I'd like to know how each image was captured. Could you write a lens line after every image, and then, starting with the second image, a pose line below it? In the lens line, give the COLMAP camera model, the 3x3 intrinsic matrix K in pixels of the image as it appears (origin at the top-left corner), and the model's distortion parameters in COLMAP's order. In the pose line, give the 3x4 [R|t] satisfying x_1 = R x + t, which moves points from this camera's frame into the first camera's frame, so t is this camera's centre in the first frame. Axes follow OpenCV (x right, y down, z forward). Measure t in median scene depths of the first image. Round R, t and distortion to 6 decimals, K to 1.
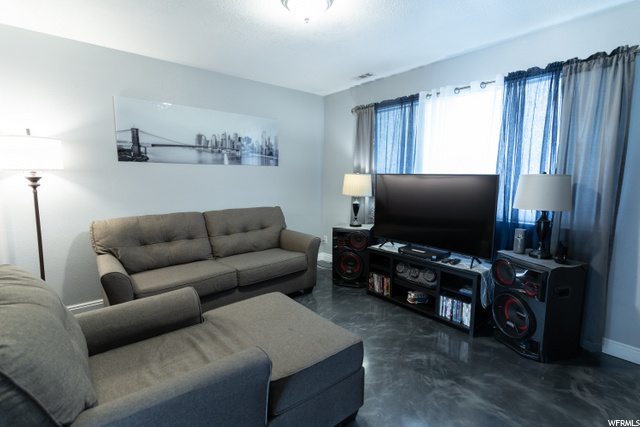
lens RADIAL K [[303.4, 0, 320.0], [0, 303.4, 213.5], [0, 0, 1]] dist [0.000135, 0.000474]
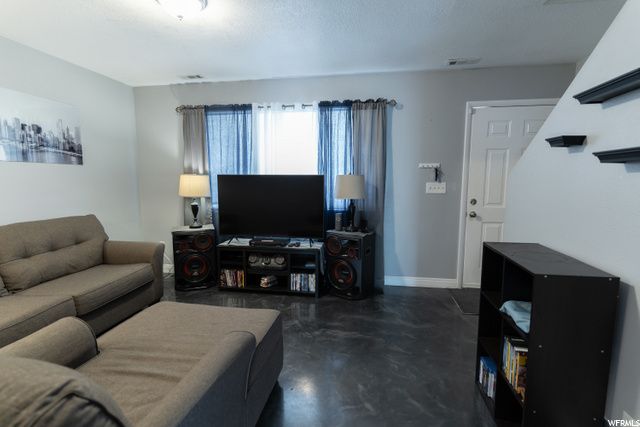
lens RADIAL K [[303.4, 0, 320.0], [0, 303.4, 213.5], [0, 0, 1]] dist [0.000135, 0.000474]
pose [[0.754703, -0.080507, 0.651108, -0.246824], [0.085719, 0.996035, 0.023799, 0.008061], [-0.650443, 0.037851, 0.758612, -0.013816]]
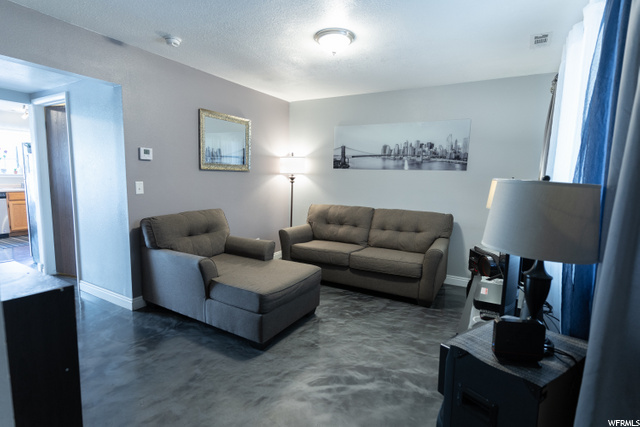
lens RADIAL K [[319.3, 0, 320.0], [0, 319.3, 213.5], [0, 0, 1]] dist [-0.000808, 0.000017]
pose [[0.342792, 0.115881, -0.932237, 0.765383], [-0.140990, 0.987469, 0.070903, -0.045993], [0.928771, 0.107131, 0.354835, 0.343614]]
